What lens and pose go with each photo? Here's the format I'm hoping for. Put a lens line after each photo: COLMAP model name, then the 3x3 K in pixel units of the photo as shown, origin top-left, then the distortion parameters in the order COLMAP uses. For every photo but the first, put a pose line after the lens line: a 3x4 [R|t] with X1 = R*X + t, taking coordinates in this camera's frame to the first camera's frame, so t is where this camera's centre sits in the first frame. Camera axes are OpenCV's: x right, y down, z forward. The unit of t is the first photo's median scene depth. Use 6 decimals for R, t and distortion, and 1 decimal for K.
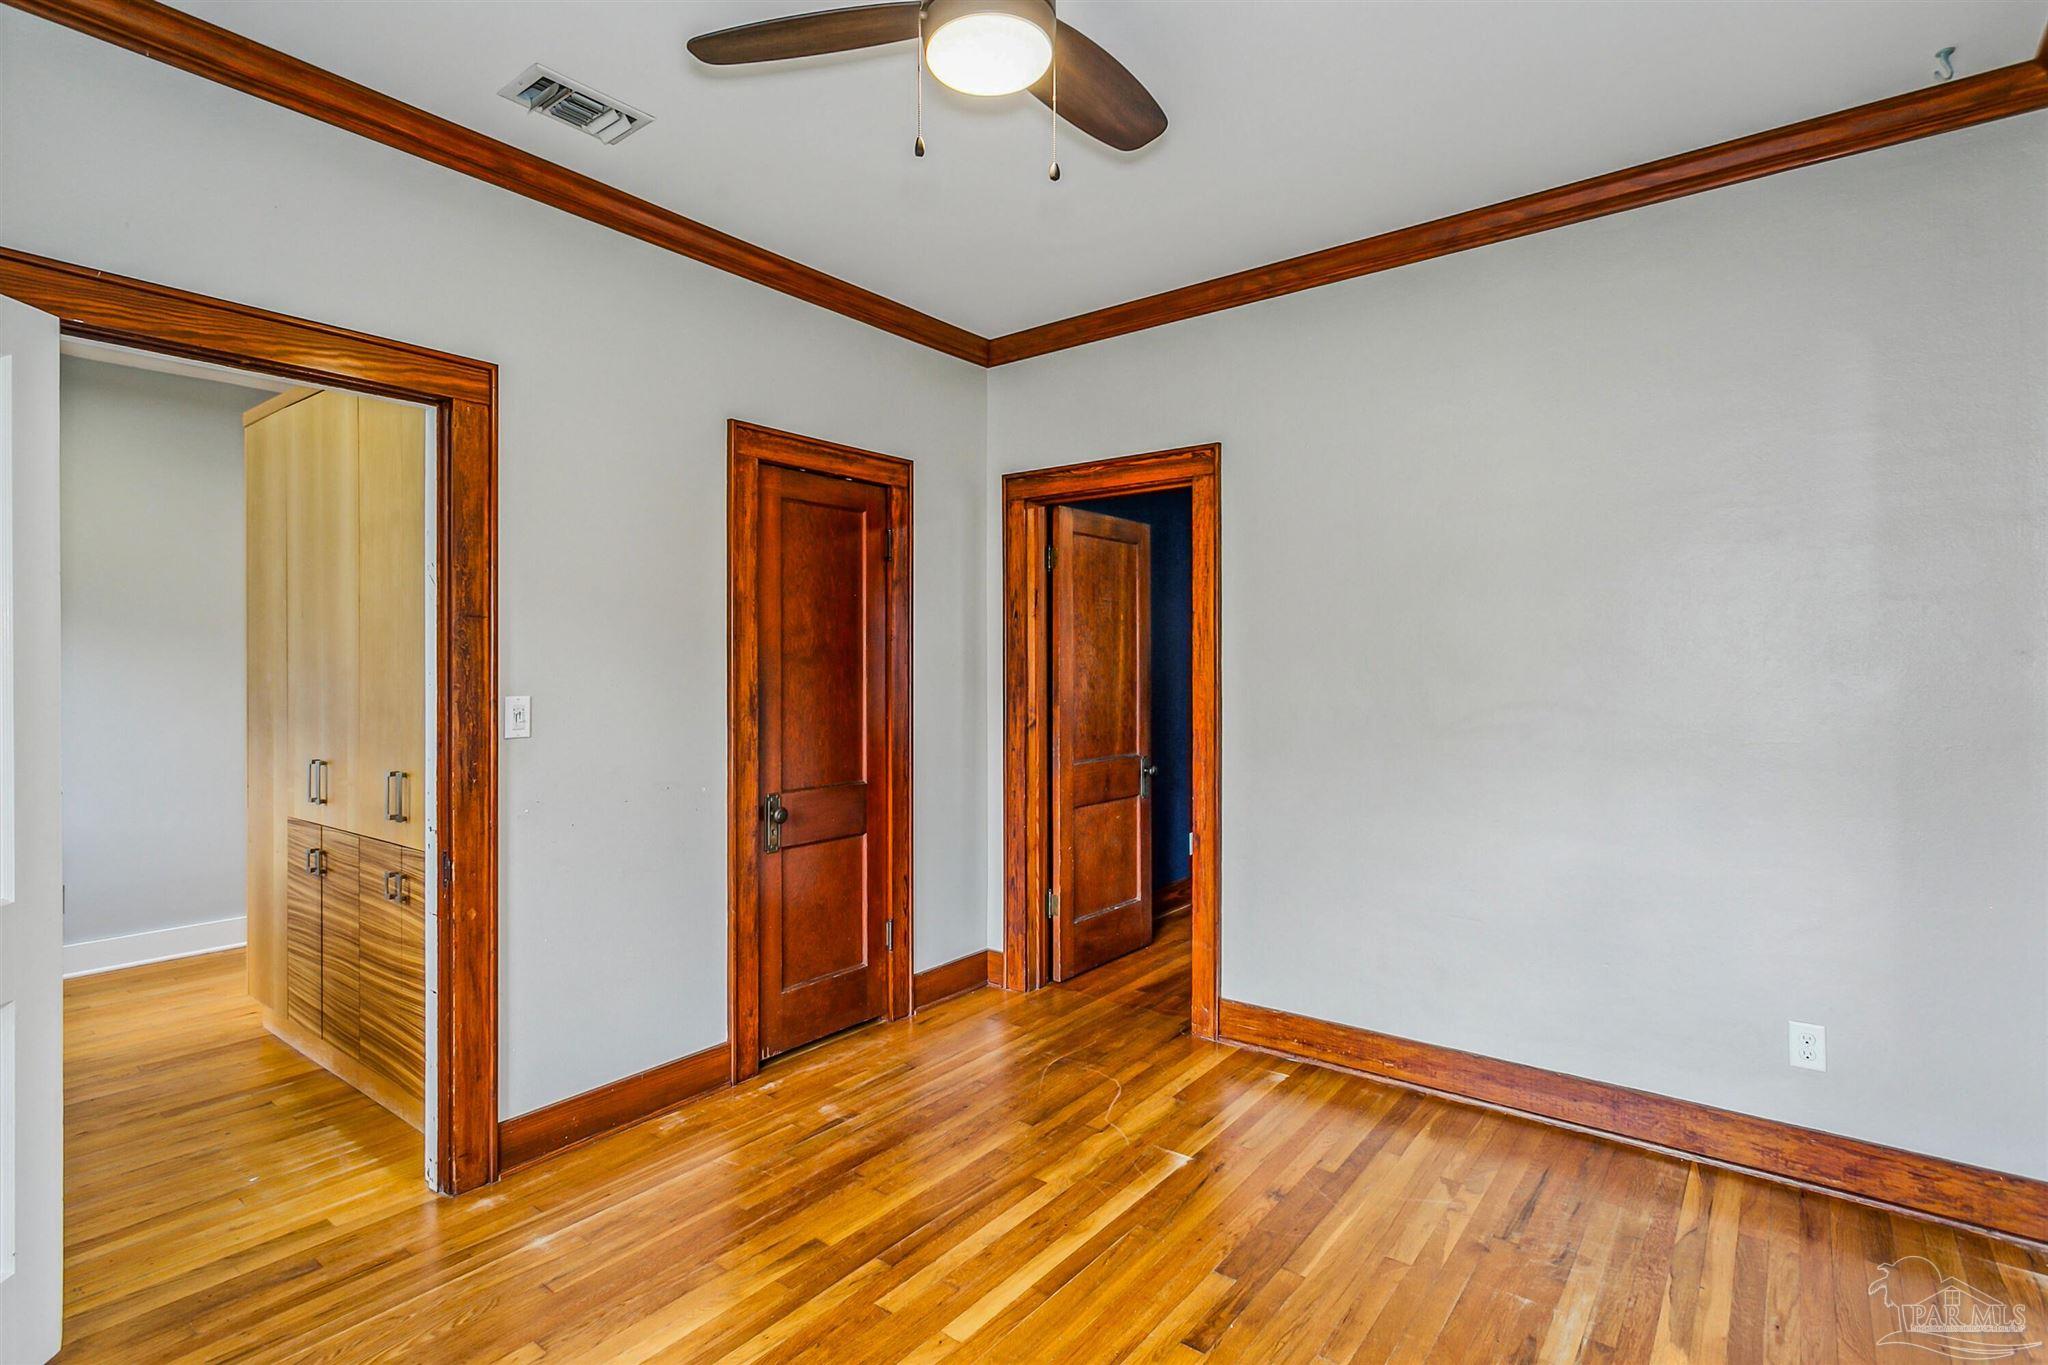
lens RADIAL K [[1017.4, 0, 1019.7], [0, 1017.4, 670.1], [0, 0, 1]] dist [0.002362, 0.000243]
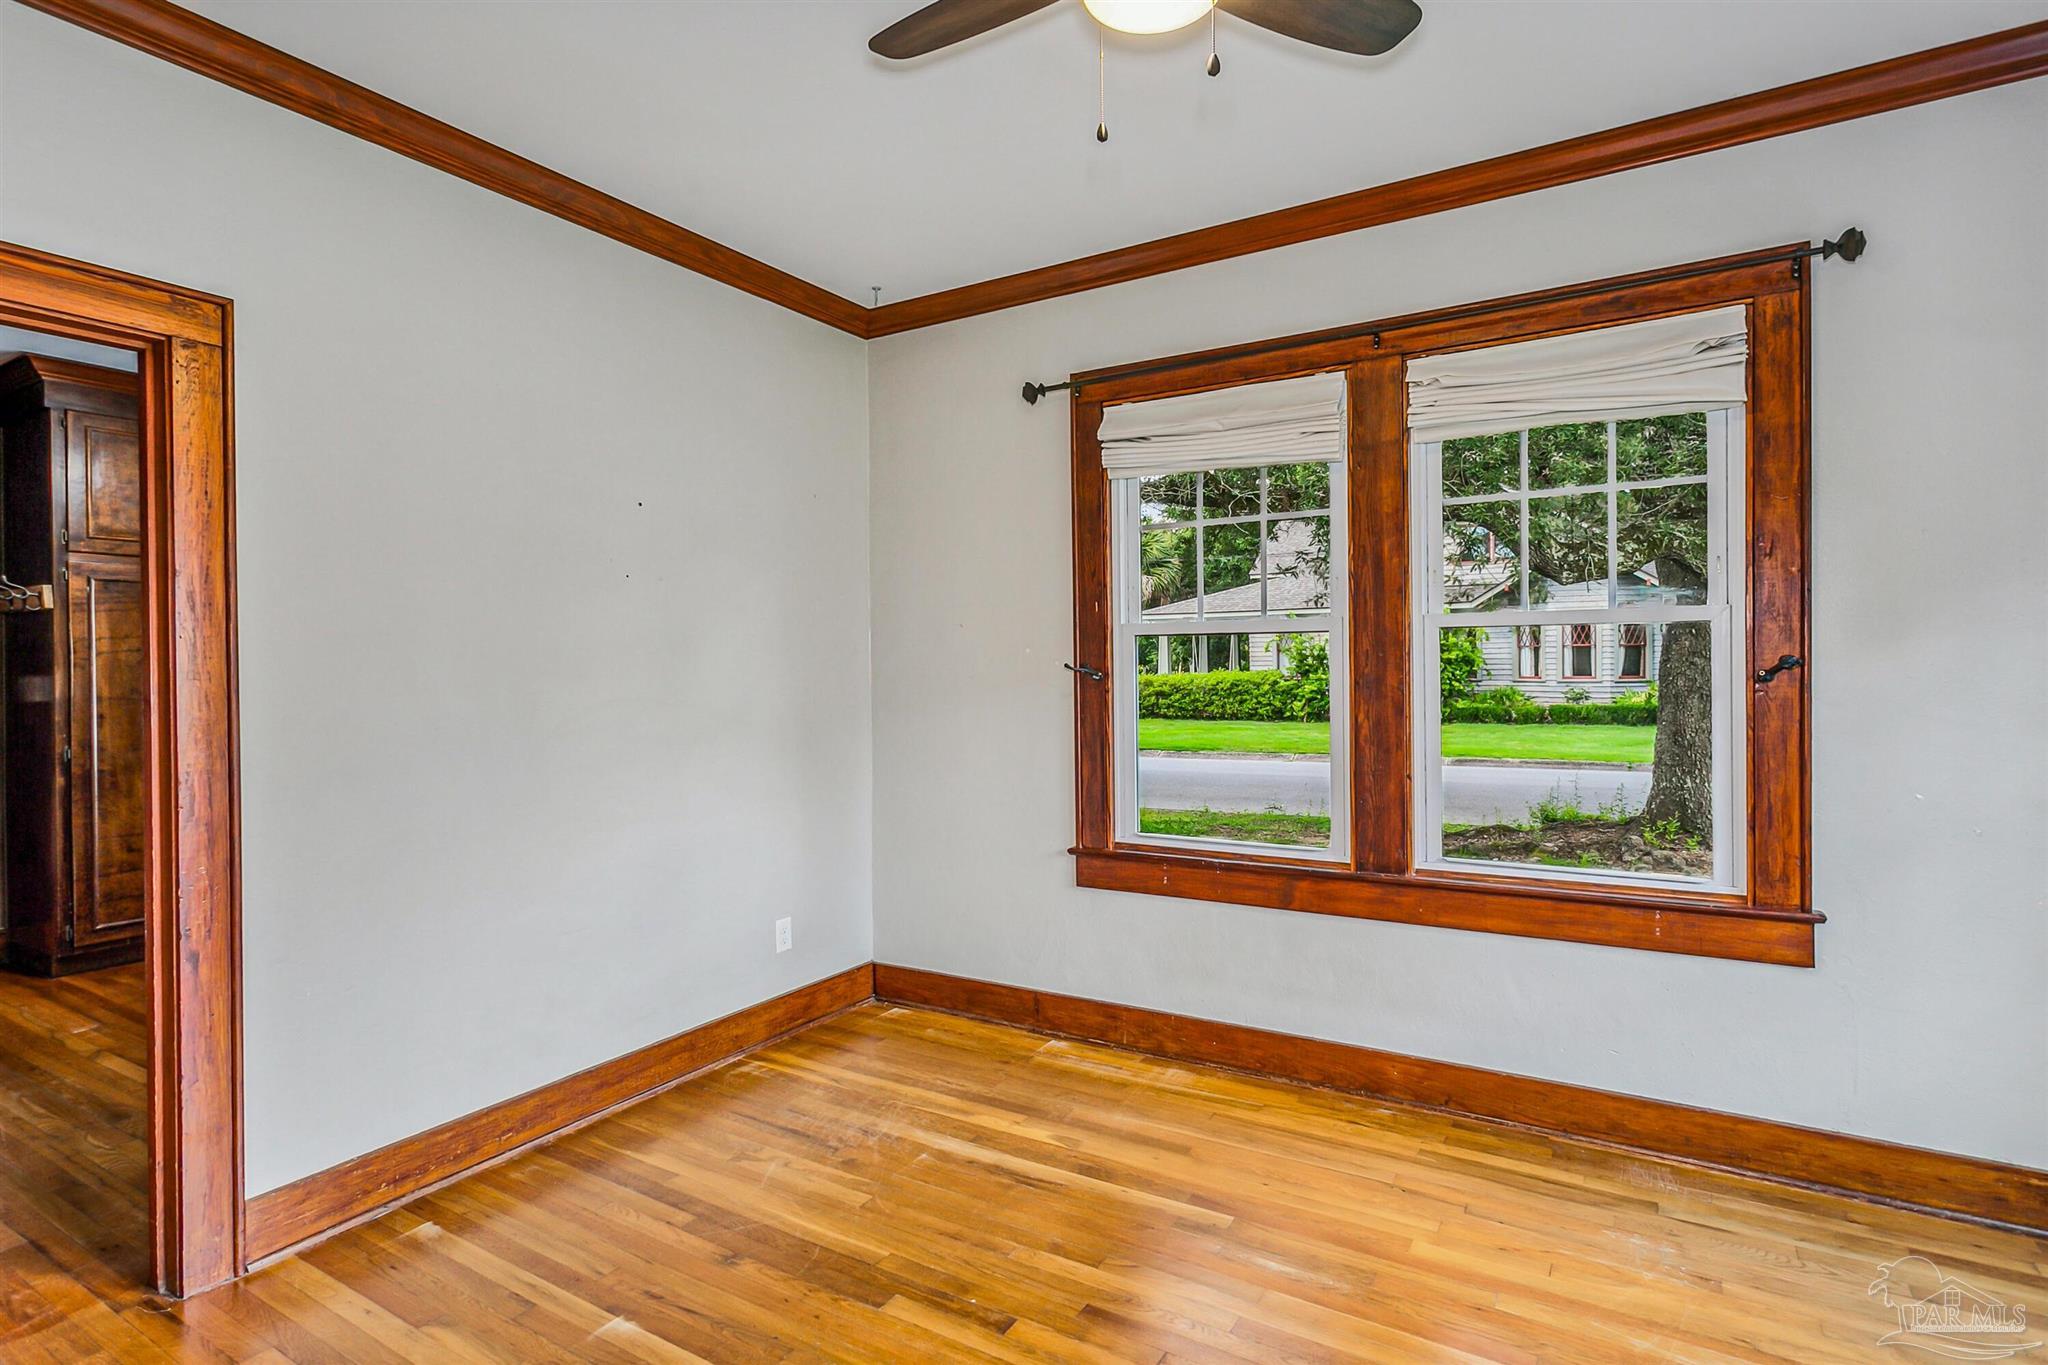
lens RADIAL K [[1017.4, 0, 975.8], [0, 1017.4, 673.6], [0, 0, 1]] dist [0.002362, 0.000243]
pose [[-0.086391, -0.003628, 0.996255, -0.607708], [0.016169, 0.999857, 0.005043, 0.007921], [-0.996130, 0.016544, -0.086320, 0.811147]]
